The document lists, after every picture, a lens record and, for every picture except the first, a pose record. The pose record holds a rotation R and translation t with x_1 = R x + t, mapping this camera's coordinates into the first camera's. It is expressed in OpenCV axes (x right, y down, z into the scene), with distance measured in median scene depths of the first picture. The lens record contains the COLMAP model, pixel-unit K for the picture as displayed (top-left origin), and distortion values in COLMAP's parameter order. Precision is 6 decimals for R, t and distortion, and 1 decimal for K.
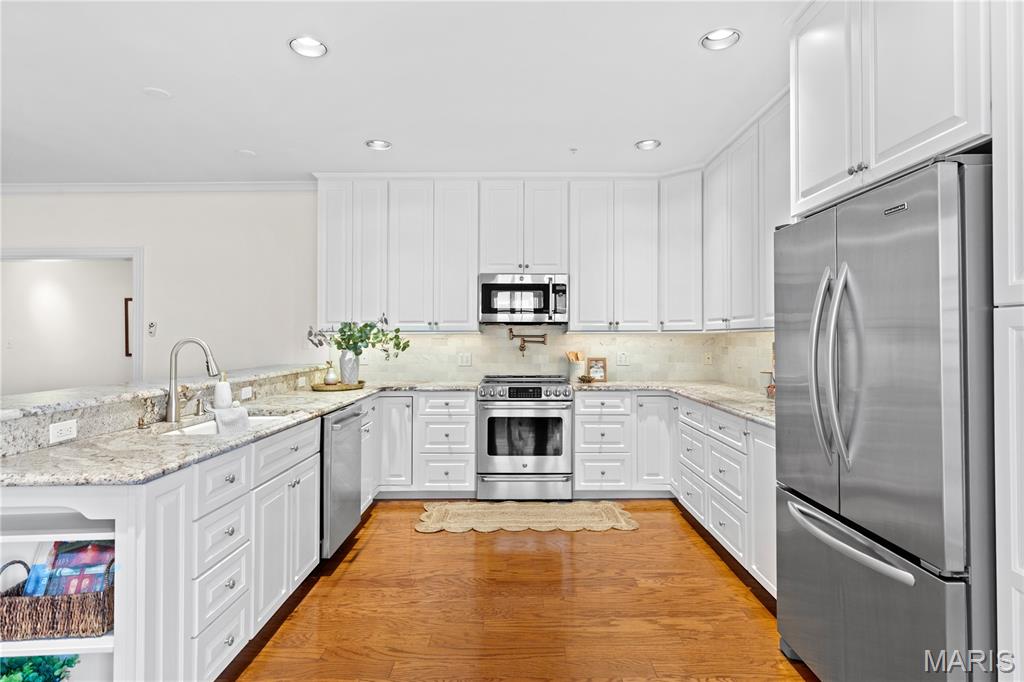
lens RADIAL K [[534.0, 0, 517.3], [0, 534.0, 330.2], [0, 0, 1]] dist [0.006259, -0.000719]
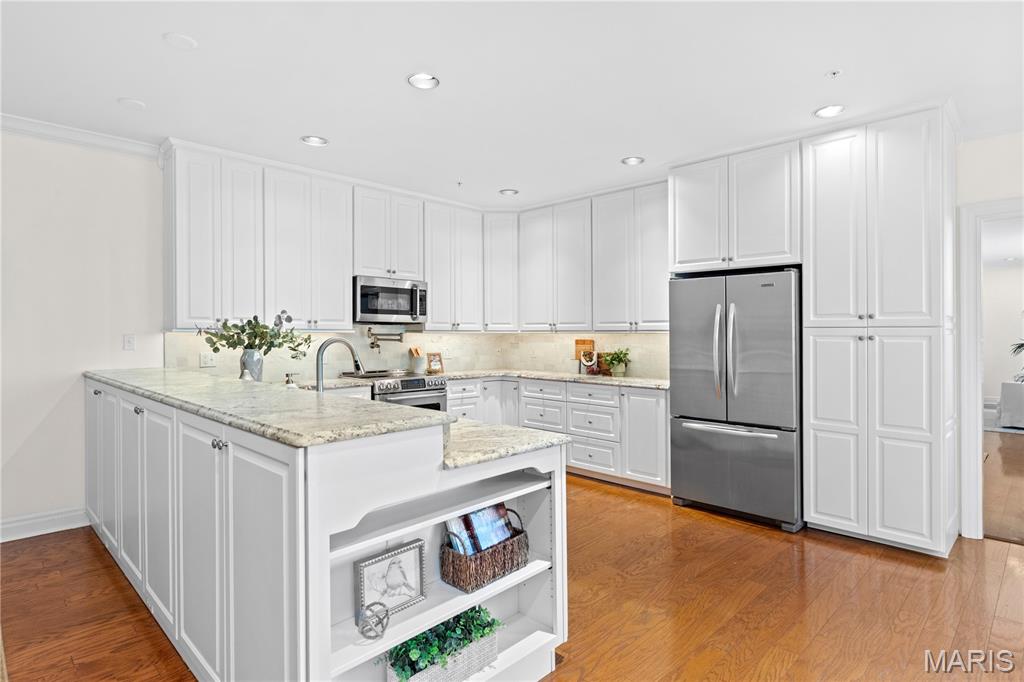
lens RADIAL K [[534.0, 0, 517.1], [0, 534.0, 333.1], [0, 0, 1]] dist [0.006259, -0.000719]
pose [[0.712827, 0.005013, 0.701322, -0.581375], [-0.013875, 0.999880, 0.006956, -0.003694], [-0.701203, -0.014689, 0.712811, 0.027660]]
